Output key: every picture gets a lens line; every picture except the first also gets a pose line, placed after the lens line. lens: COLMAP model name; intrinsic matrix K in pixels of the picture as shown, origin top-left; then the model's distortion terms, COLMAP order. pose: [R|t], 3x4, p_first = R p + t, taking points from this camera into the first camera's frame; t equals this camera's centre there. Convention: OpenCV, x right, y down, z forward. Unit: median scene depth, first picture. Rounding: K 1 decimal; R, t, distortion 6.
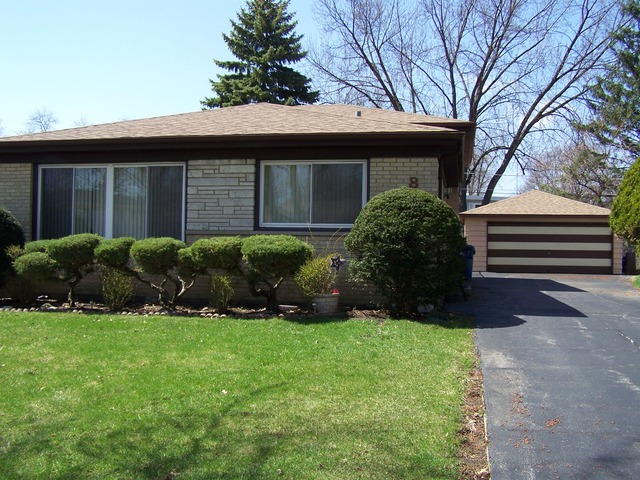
lens RADIAL K [[730.0, 0, 286.4], [0, 730.0, 240.4], [0, 0, 1]] dist [-0.209906, 0.340561]
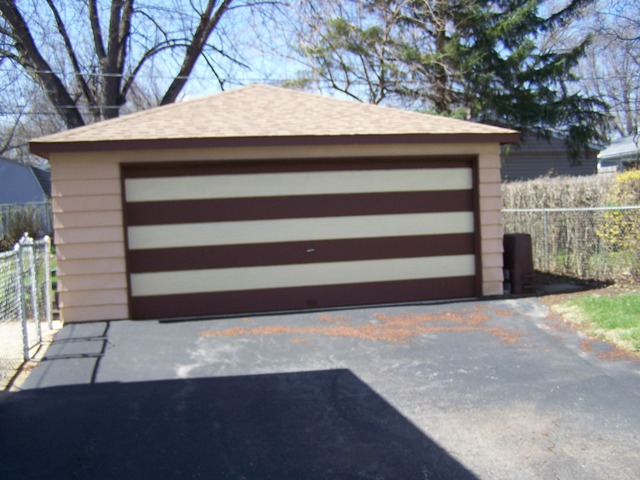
lens RADIAL K [[730.0, 0, 286.4], [0, 730.0, 240.4], [0, 0, 1]] dist [-0.209906, 0.340561]
pose [[0.917607, -0.070146, 0.391250, 0.197637], [0.049281, 0.996788, 0.063132, -0.008178], [-0.394421, -0.038649, 0.918117, 0.611156]]
